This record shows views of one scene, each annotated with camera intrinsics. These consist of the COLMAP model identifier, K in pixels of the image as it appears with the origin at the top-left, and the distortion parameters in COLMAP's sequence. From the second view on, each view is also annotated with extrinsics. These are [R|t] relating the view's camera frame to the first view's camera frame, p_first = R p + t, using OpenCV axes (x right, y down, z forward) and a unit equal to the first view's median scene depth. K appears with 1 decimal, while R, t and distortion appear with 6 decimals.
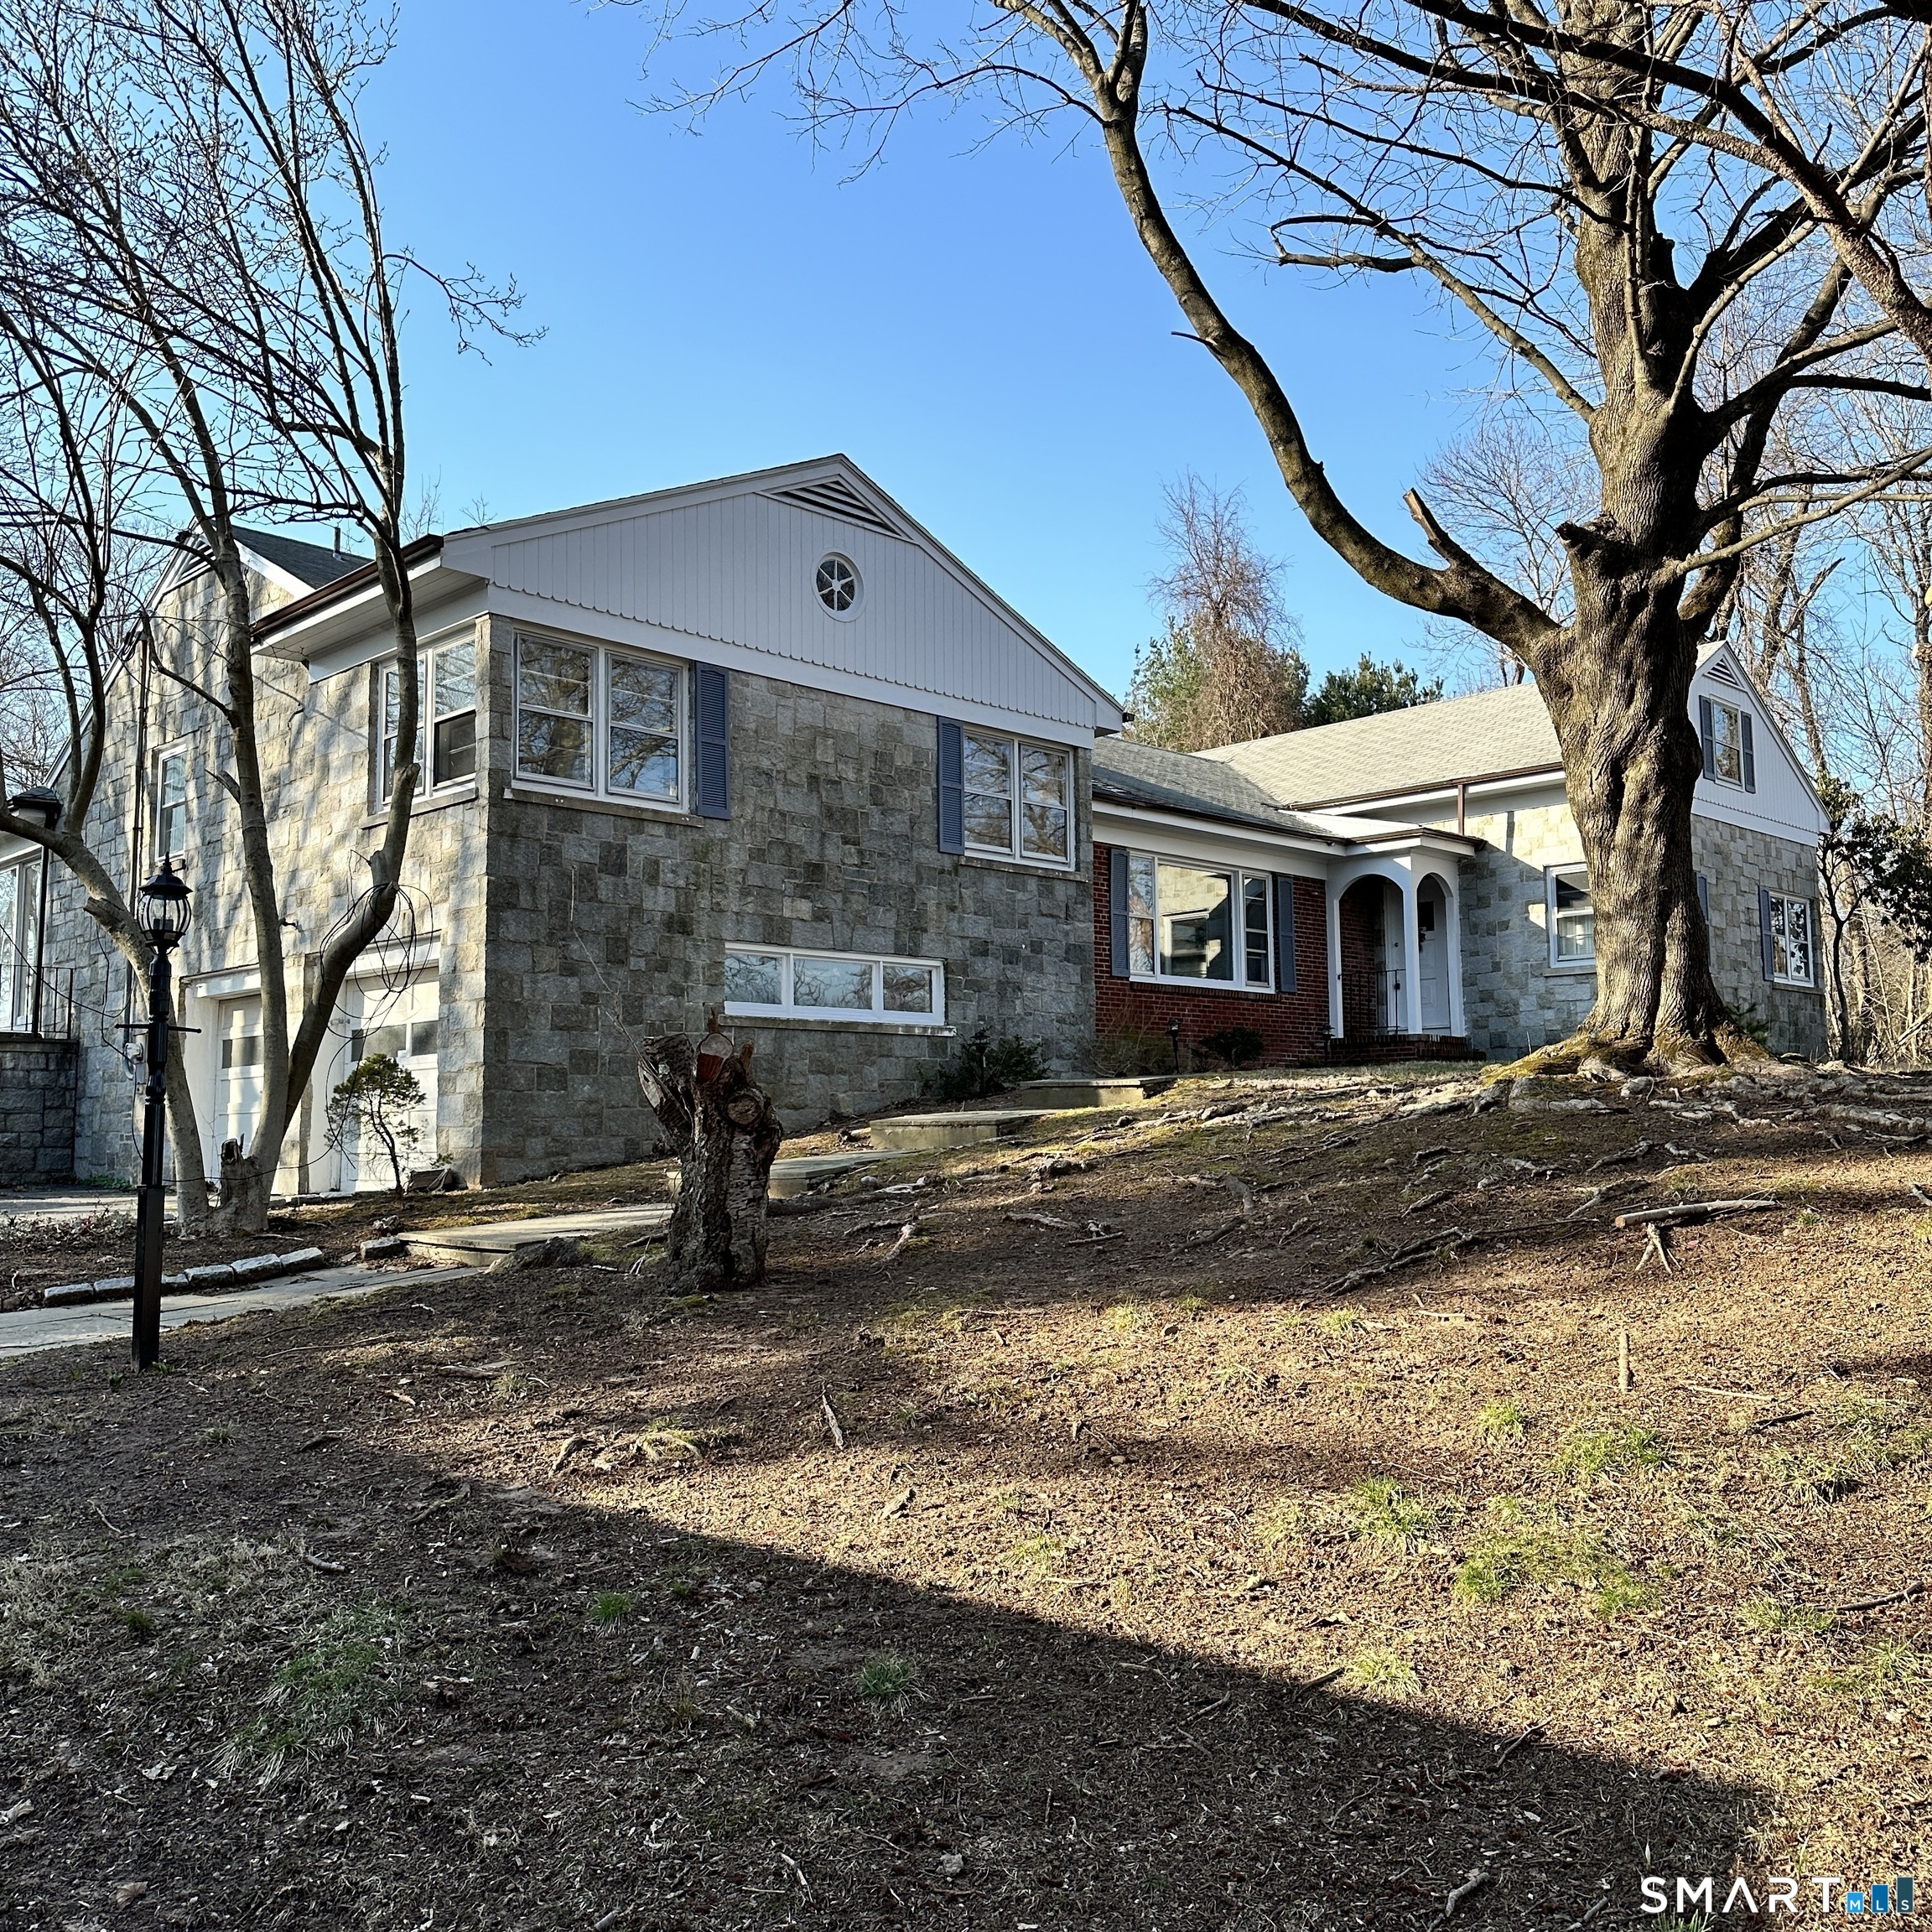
lens RADIAL K [[1770.5, 0, 966.0], [0, 1770.5, 966.0], [0, 0, 1]] dist [0.119015, 0.000932]
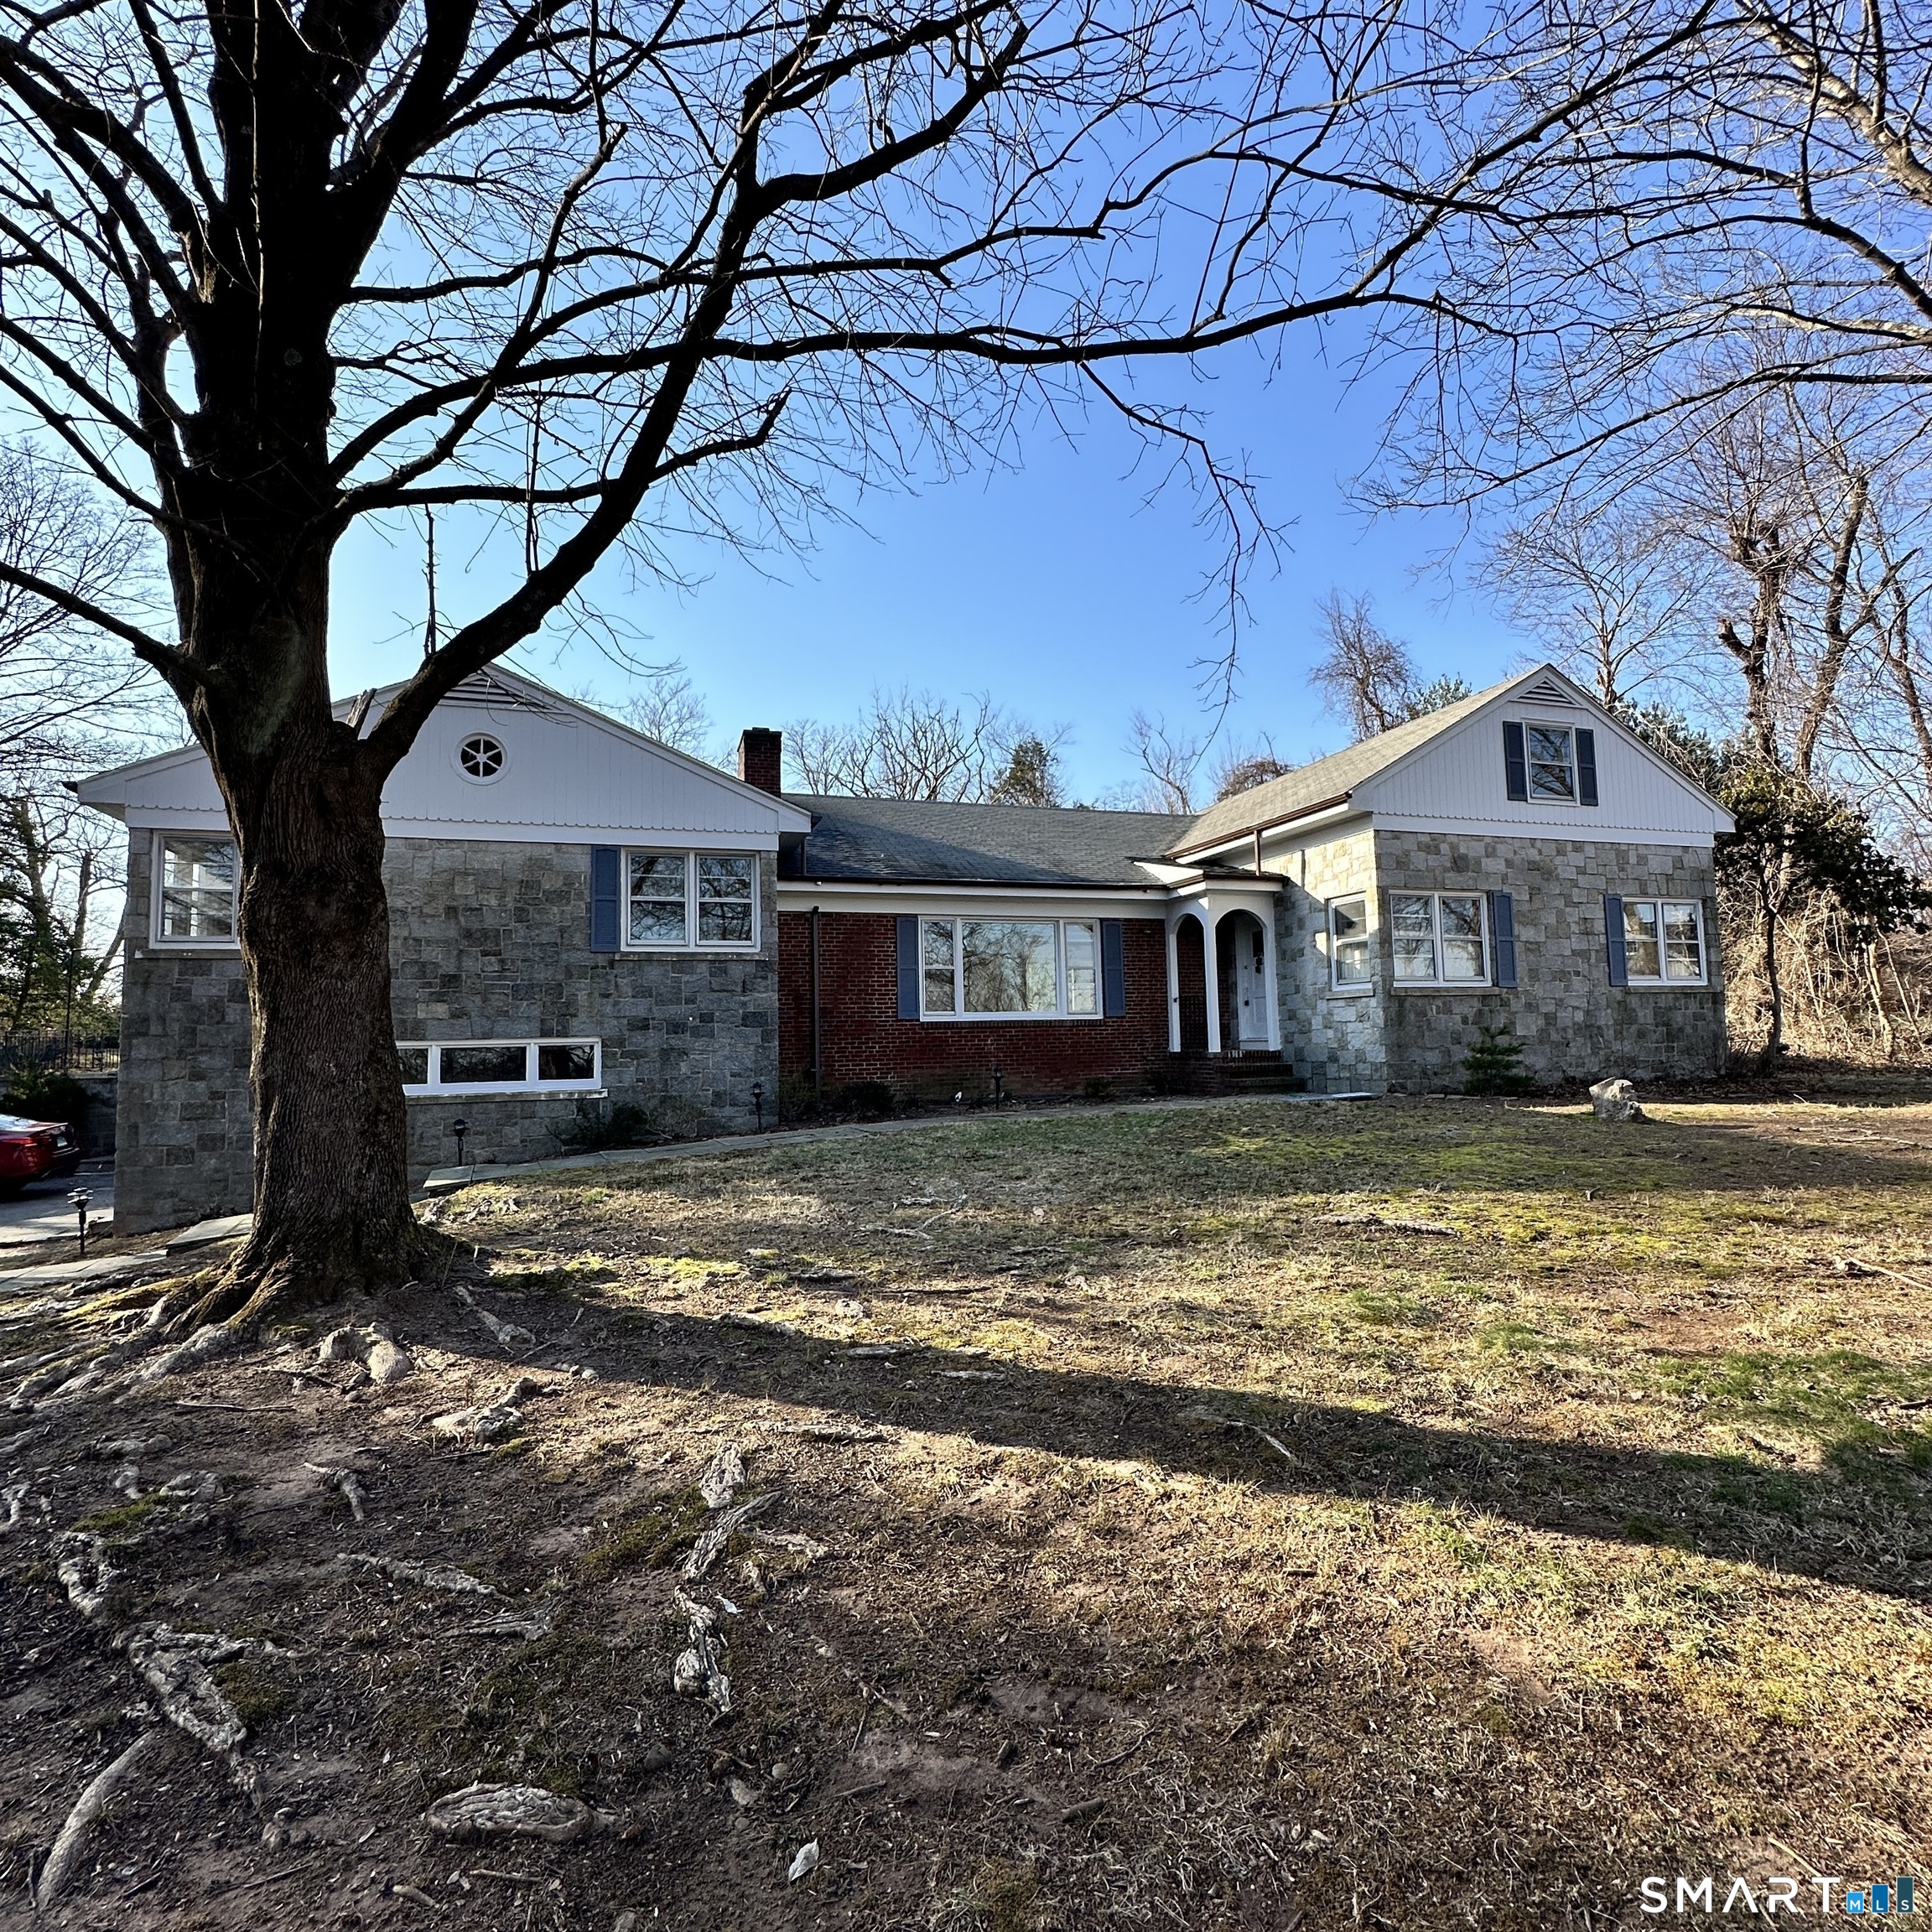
lens RADIAL K [[1011.4, 0, 966.0], [0, 1011.4, 966.0], [0, 0, 1]] dist [-0.002567, -0.000303]
pose [[0.895068, -0.042054, -0.443943, 0.401013], [0.056692, 0.998196, 0.019744, -0.039245], [0.442312, -0.042841, 0.895838, 0.343436]]
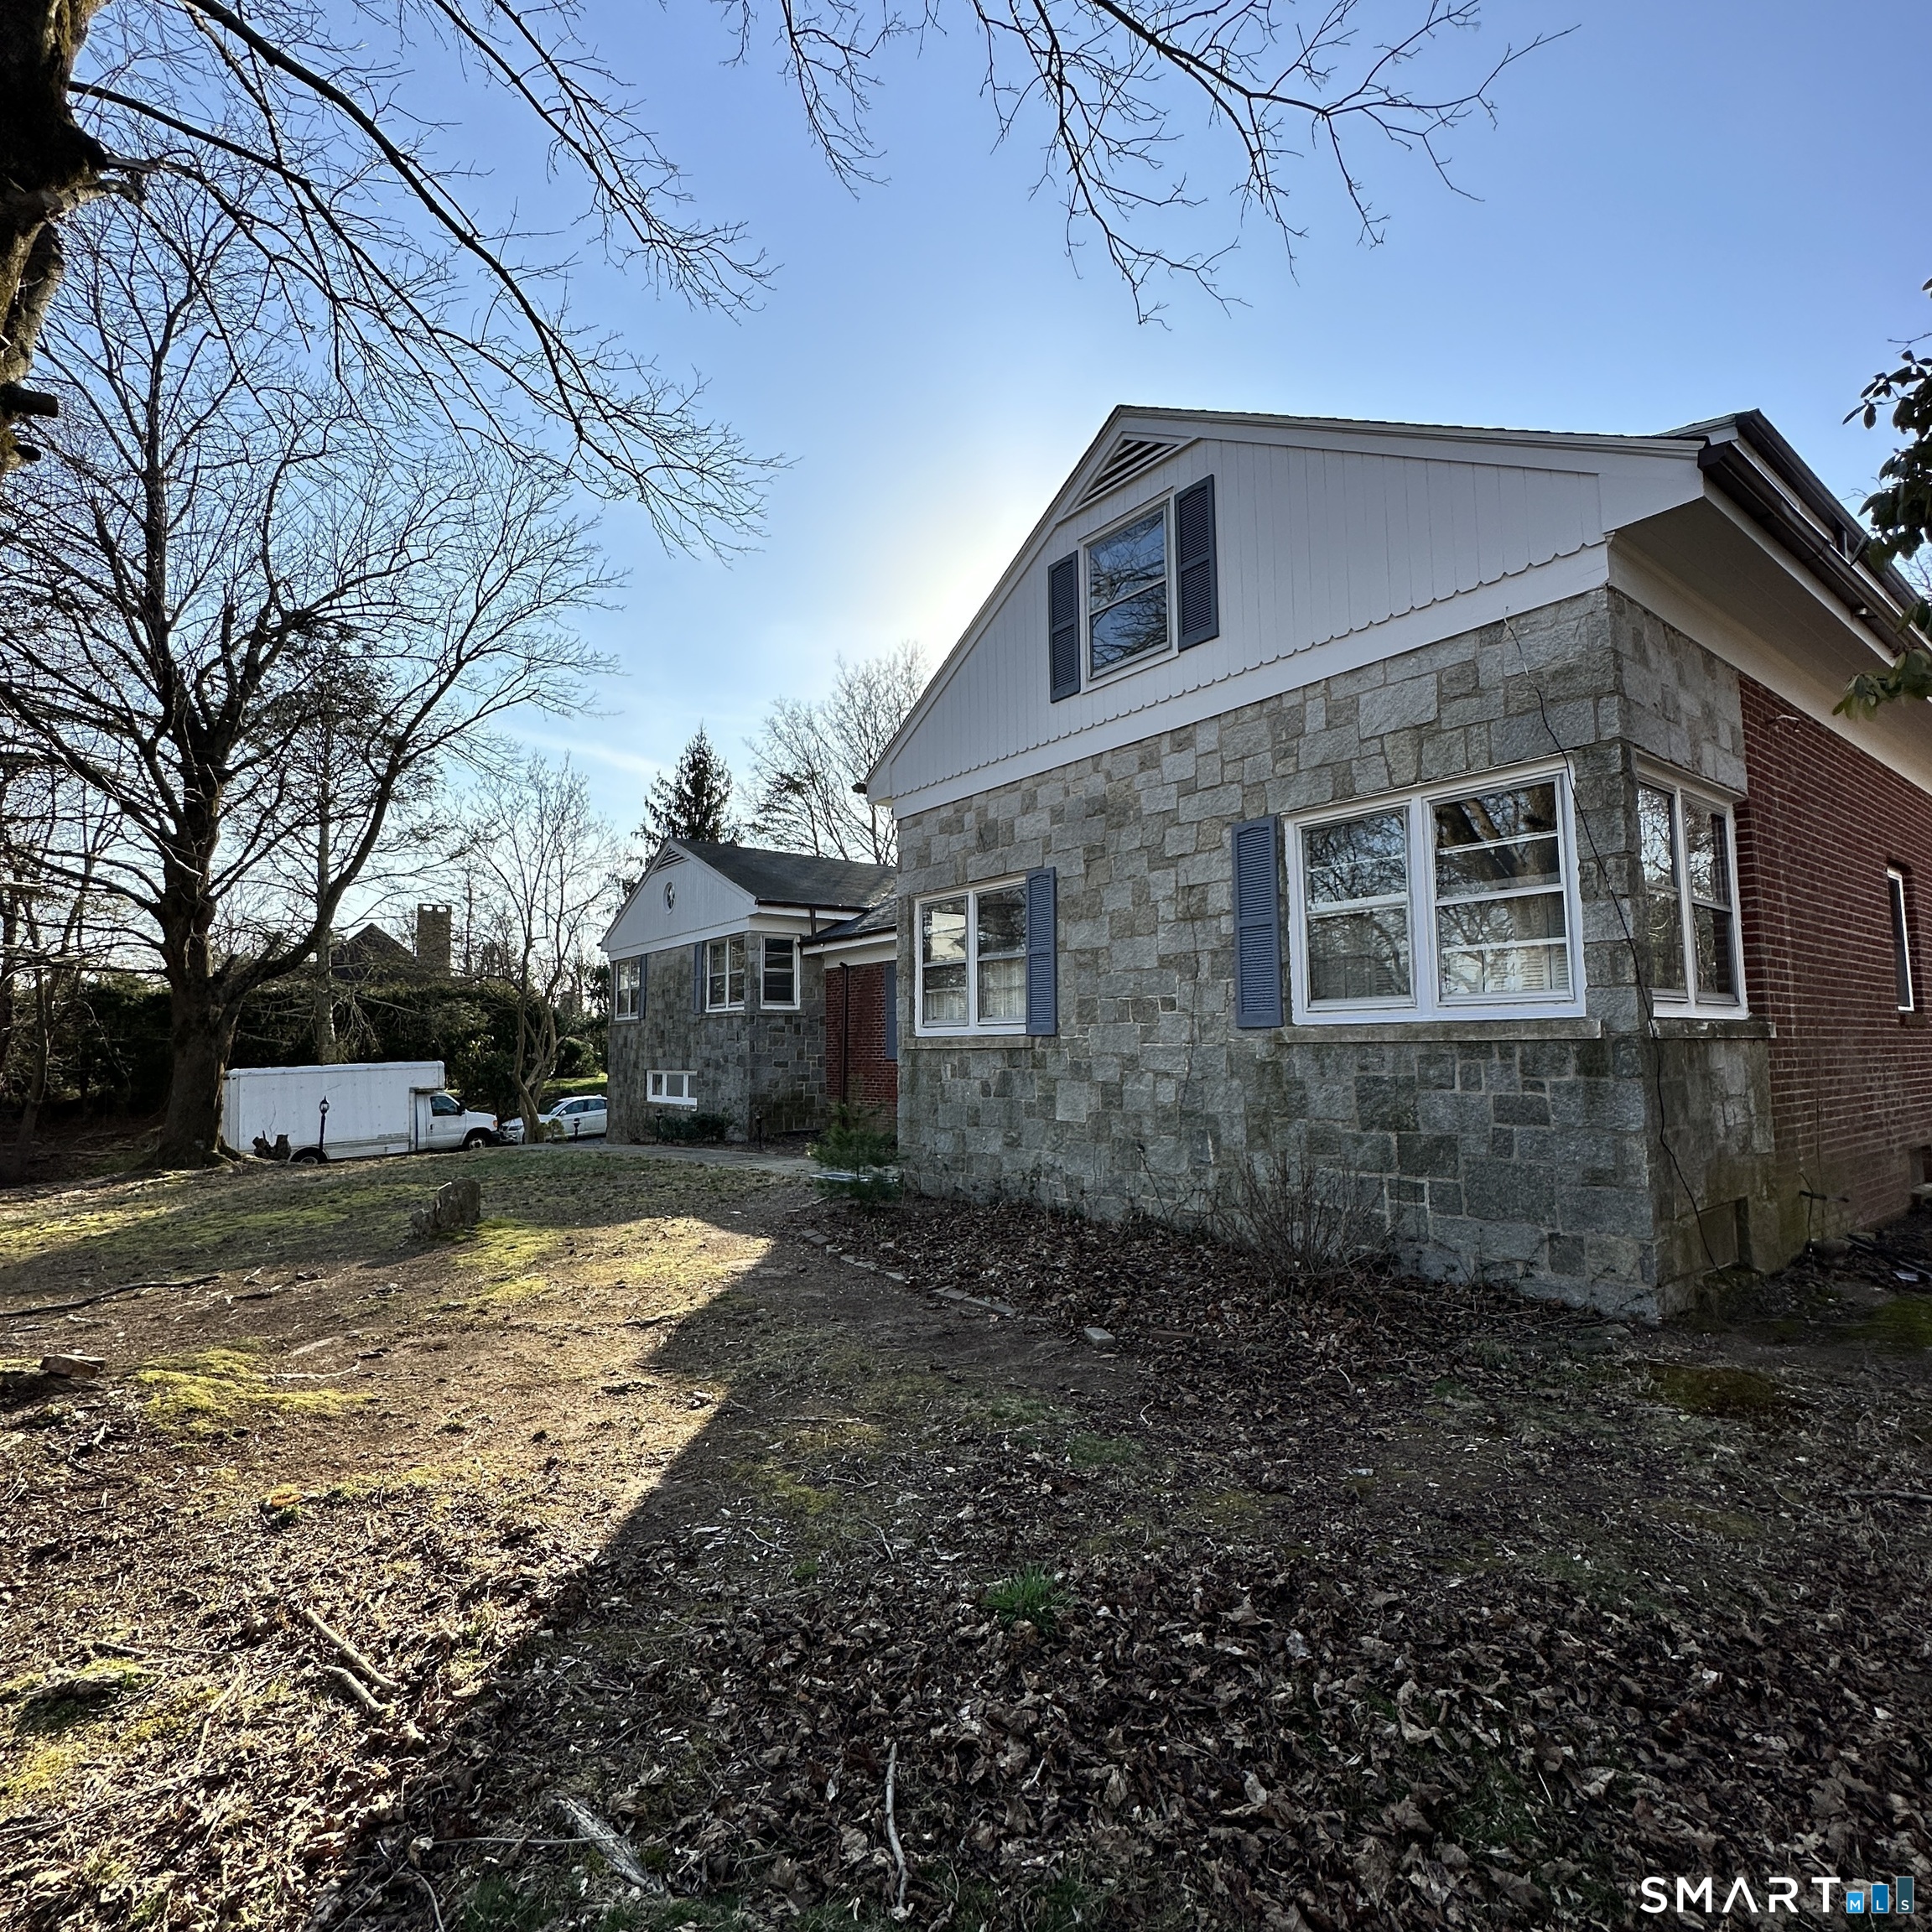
lens RADIAL K [[1011.4, 0, 966.0], [0, 1011.4, 966.0], [0, 0, 1]] dist [-0.002567, -0.000303]
pose [[-0.119938, -0.073148, -0.990083, 0.779300], [0.103215, 0.990959, -0.085716, 0.008696], [0.987401, -0.112472, -0.111304, 1.062183]]
